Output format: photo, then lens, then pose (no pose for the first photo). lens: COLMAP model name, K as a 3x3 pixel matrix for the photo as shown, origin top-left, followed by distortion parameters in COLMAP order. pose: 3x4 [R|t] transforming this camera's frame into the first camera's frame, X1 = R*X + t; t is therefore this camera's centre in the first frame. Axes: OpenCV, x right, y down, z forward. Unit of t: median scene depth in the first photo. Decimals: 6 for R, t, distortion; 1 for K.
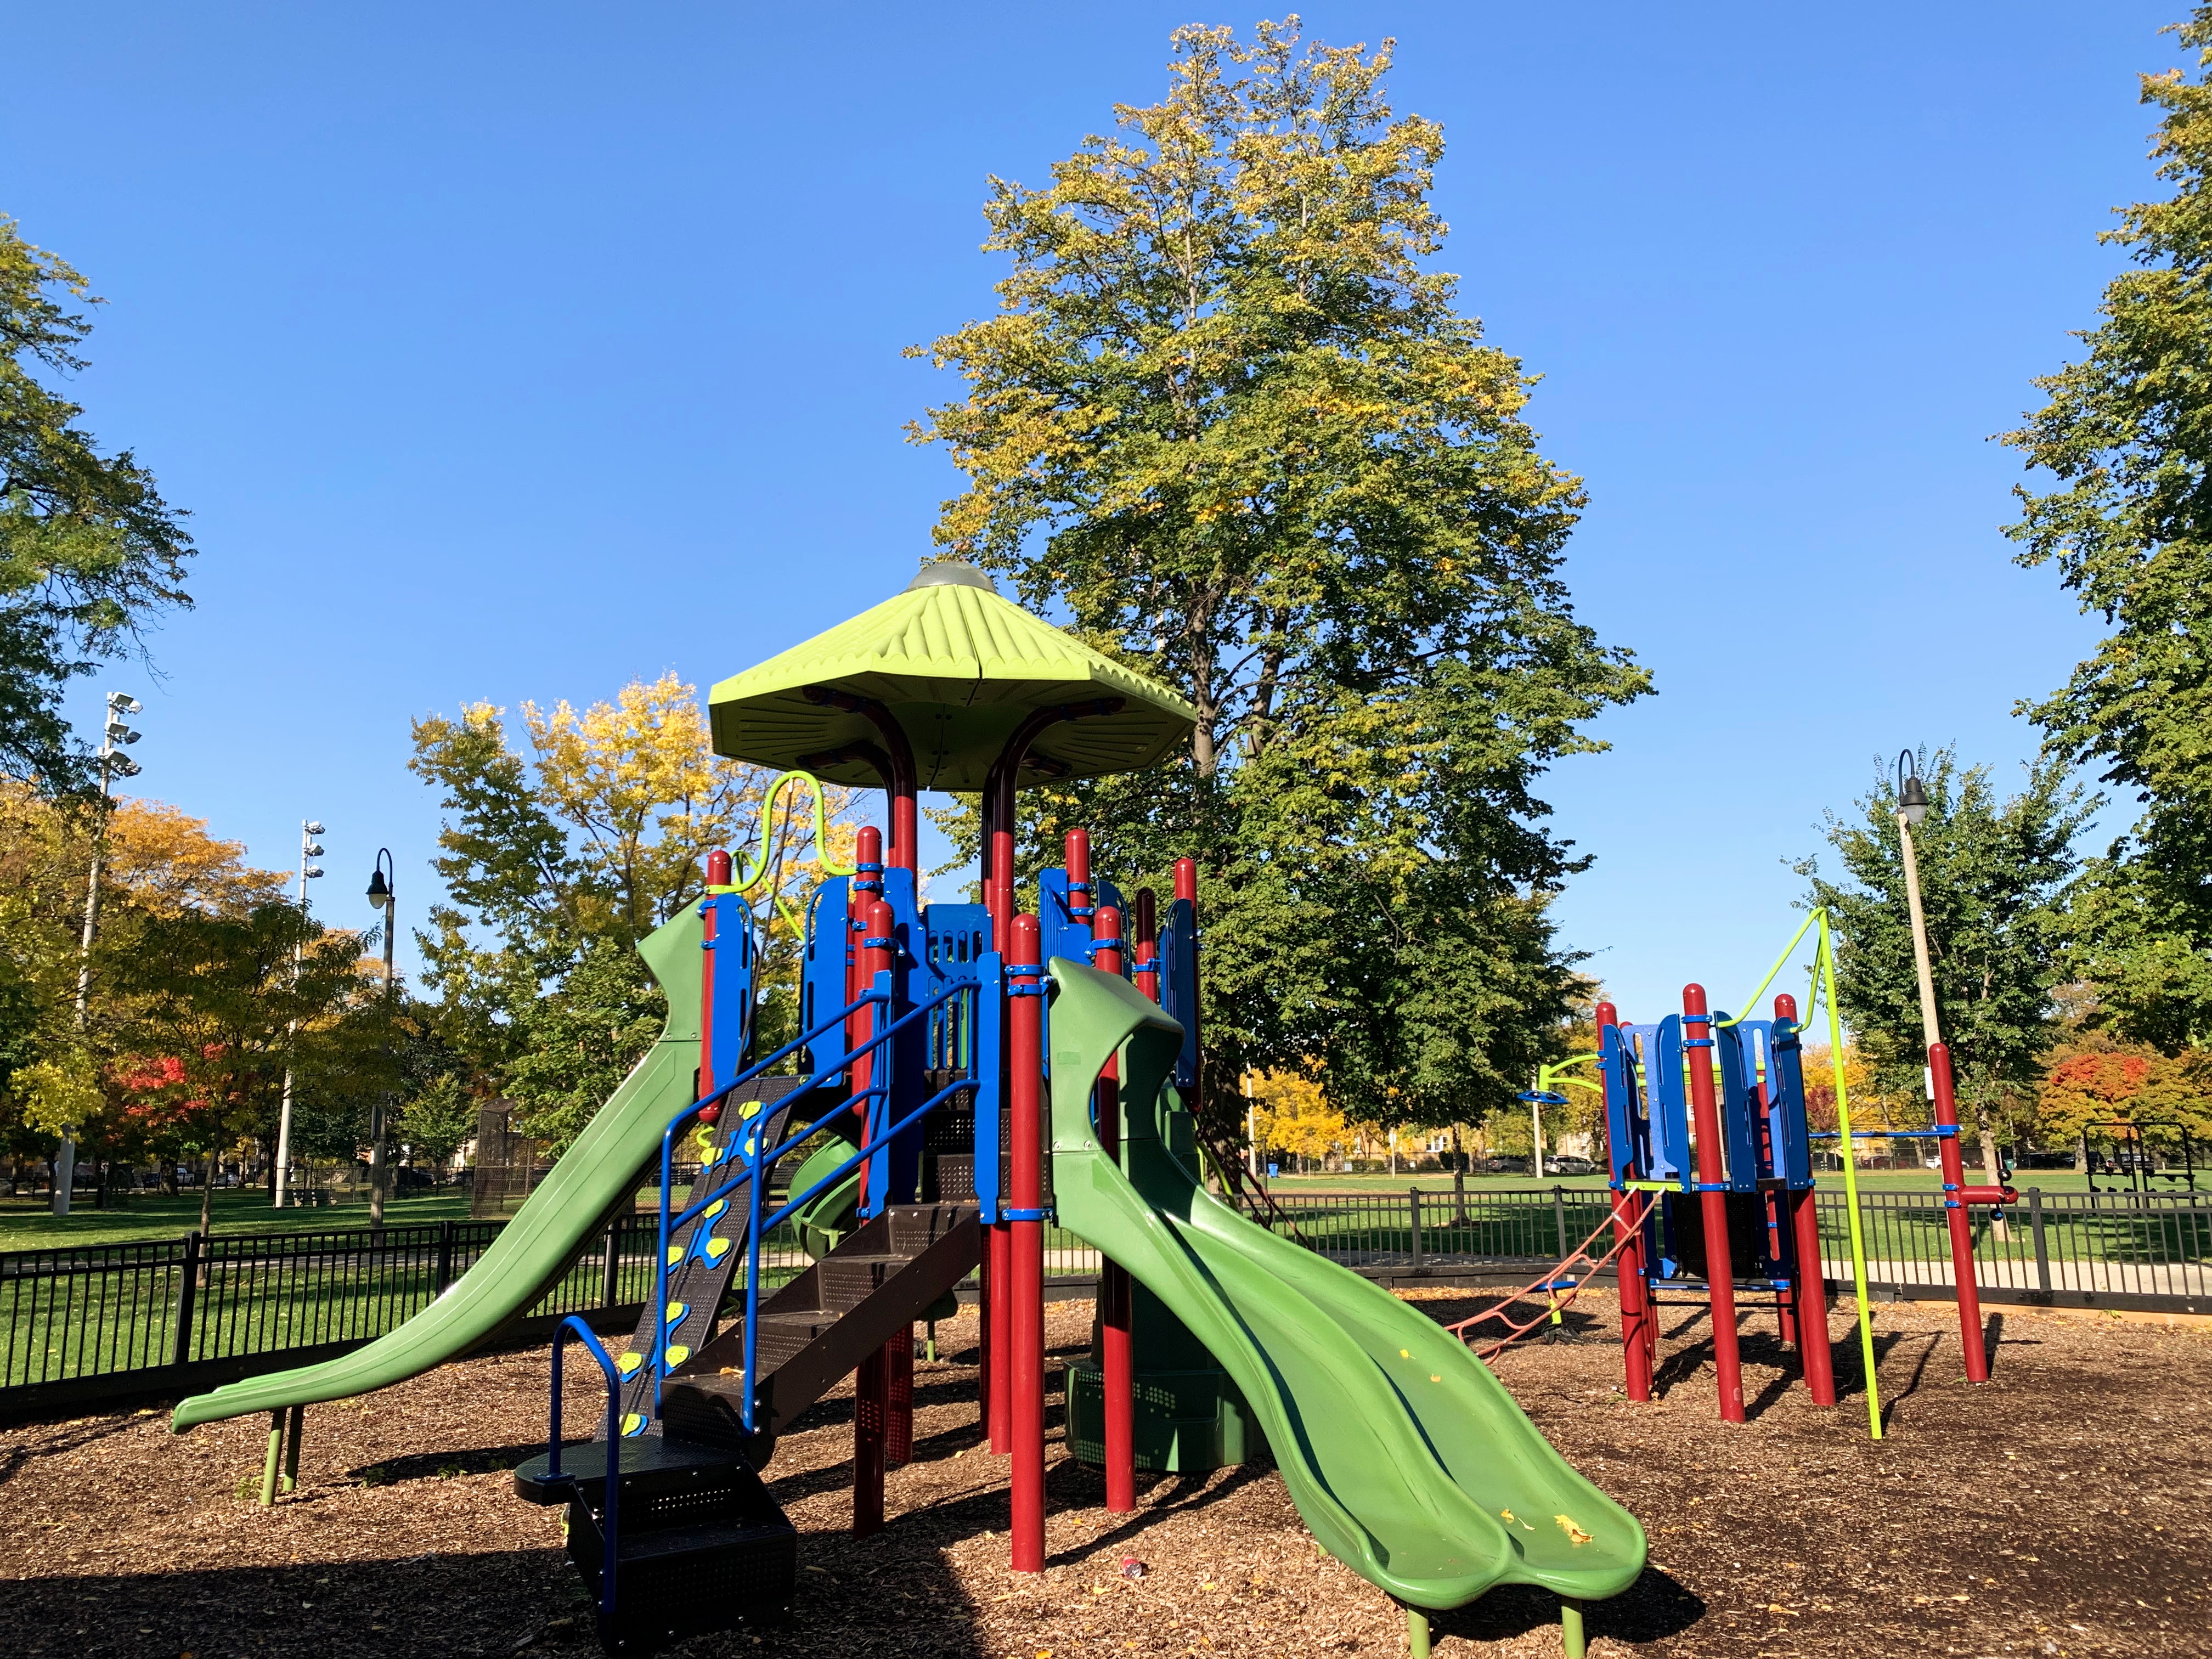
lens RADIAL K [[1690.4, 0, 1105.6], [0, 1690.4, 888.9], [0, 0, 1]] dist [0.002592, -0.001367]
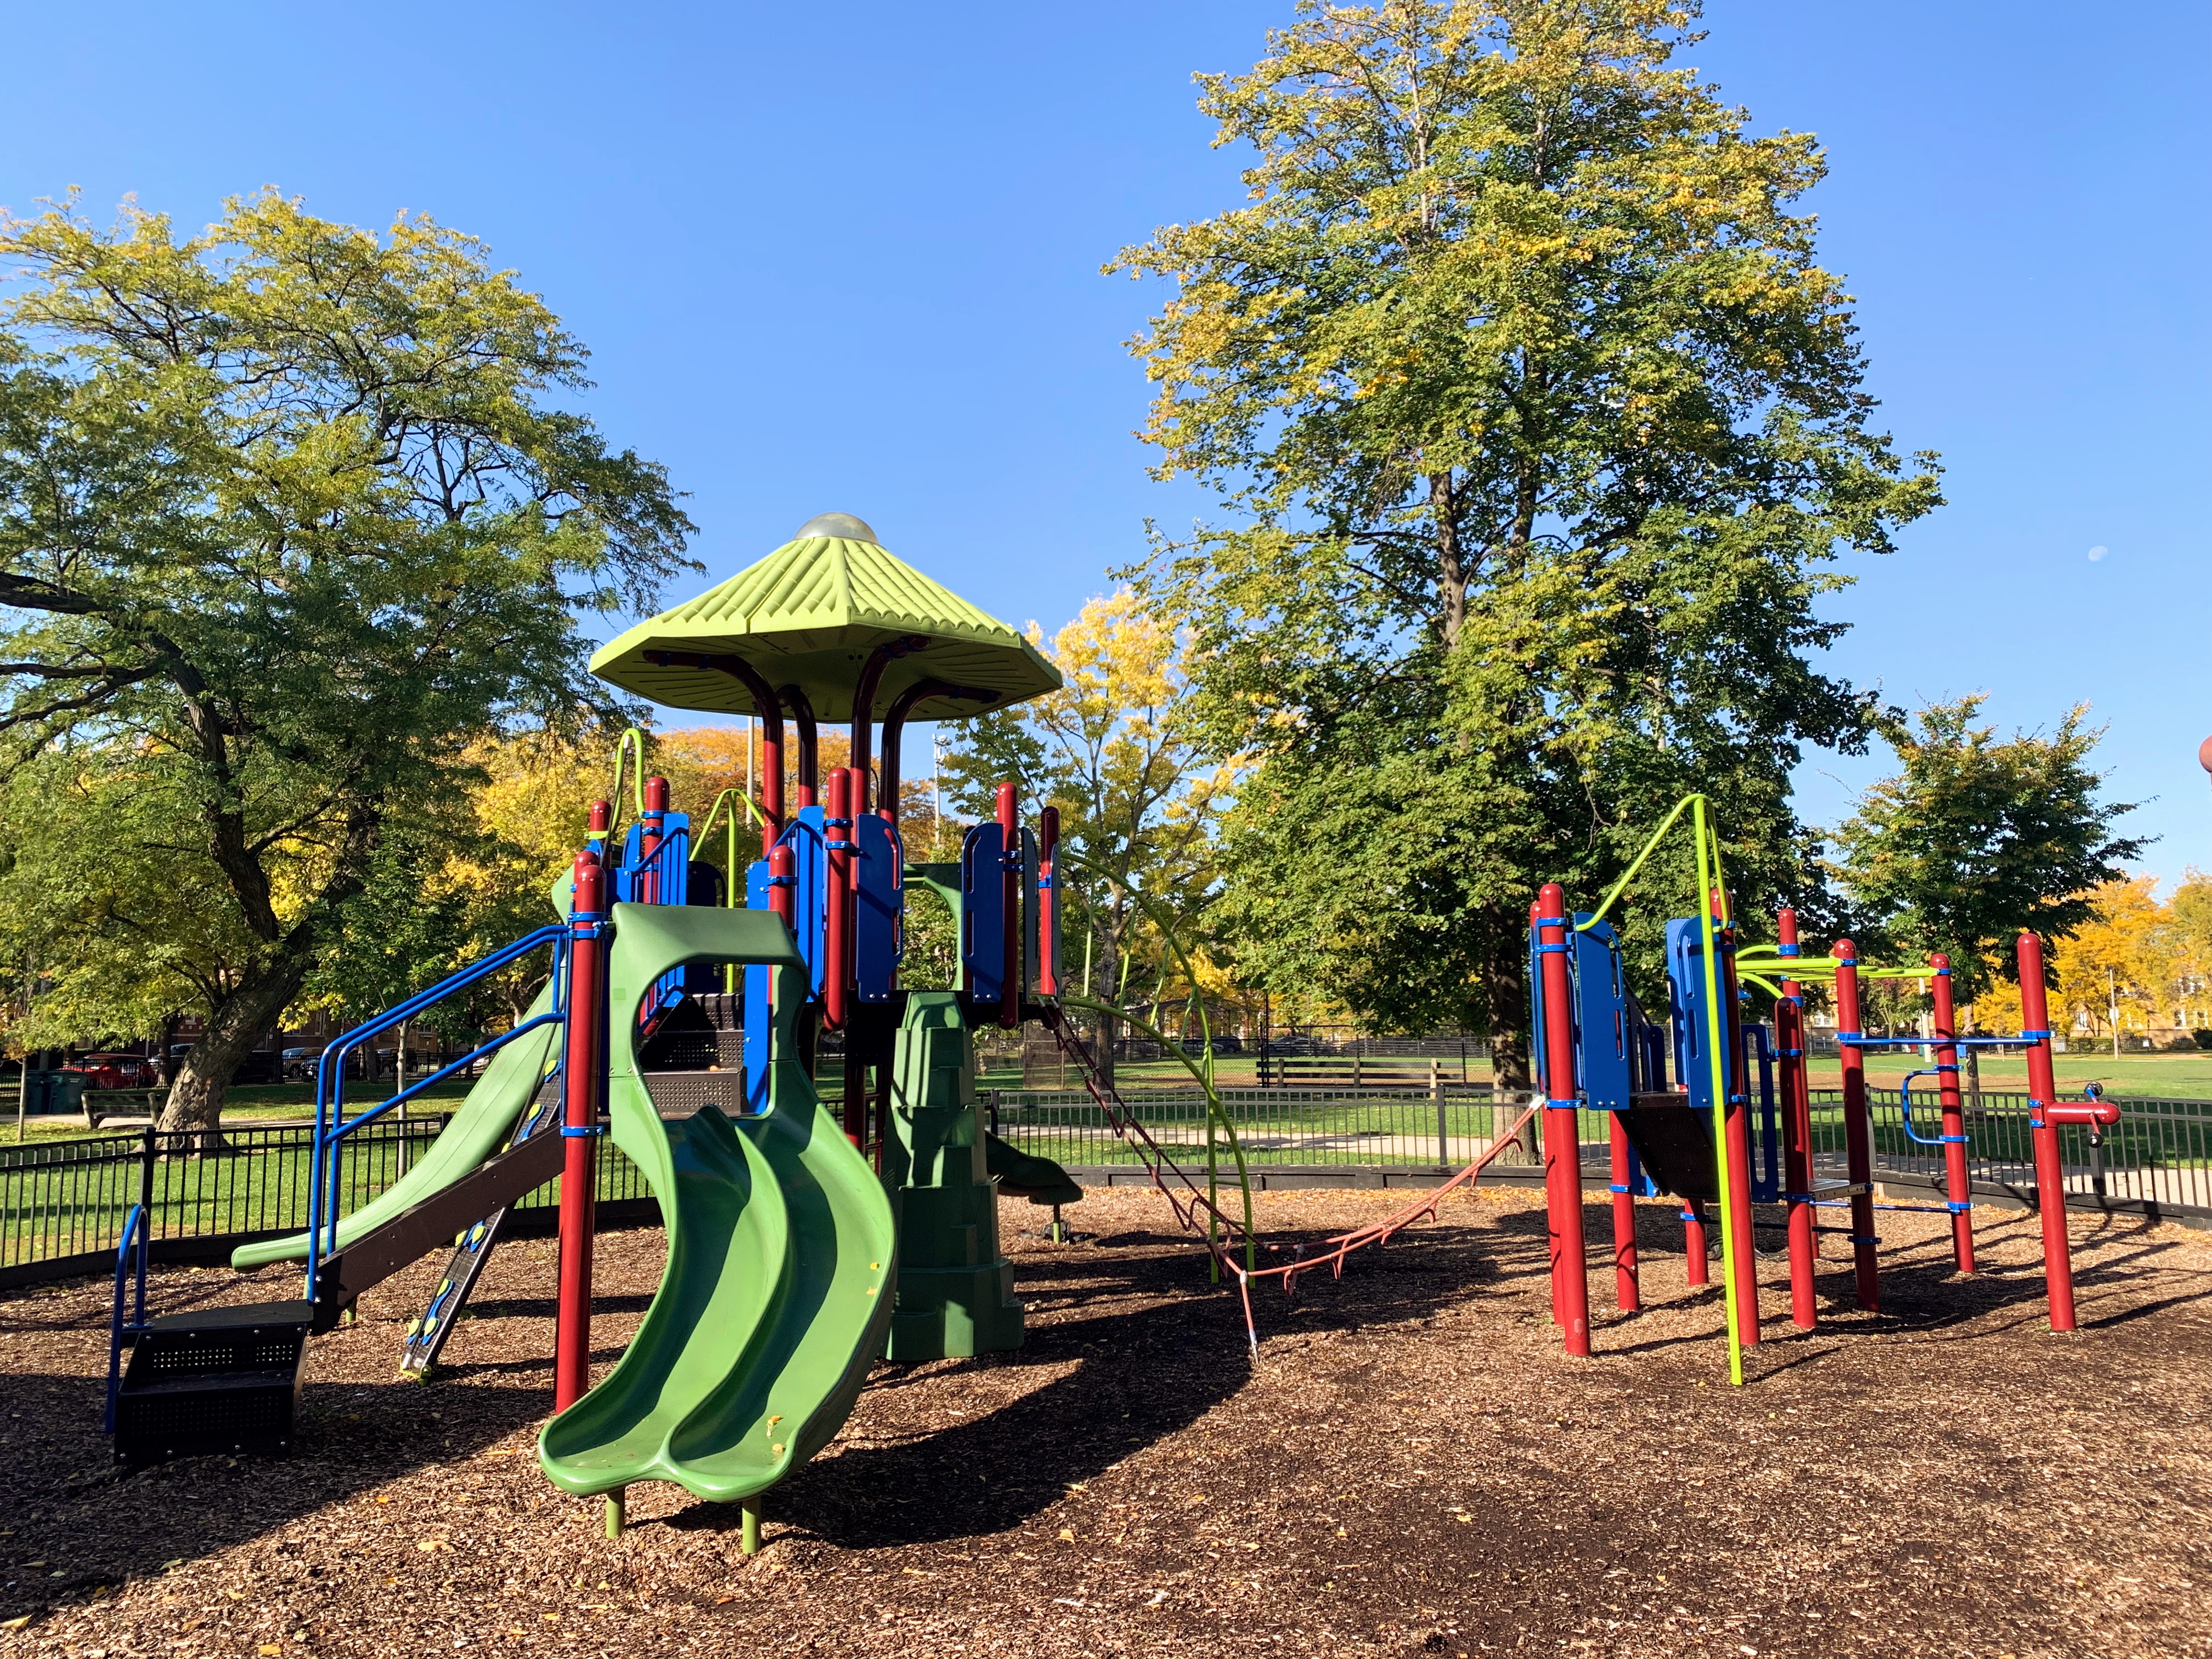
lens RADIAL K [[1681.7, 0, 1106.0], [0, 1681.7, 829.5], [0, 0, 1]] dist [0.004069, -0.000158]
pose [[0.932177, -0.046930, -0.358949, 0.205546], [0.059455, 0.997944, 0.023927, -0.002994], [0.357088, -0.043645, 0.933050, 0.016031]]
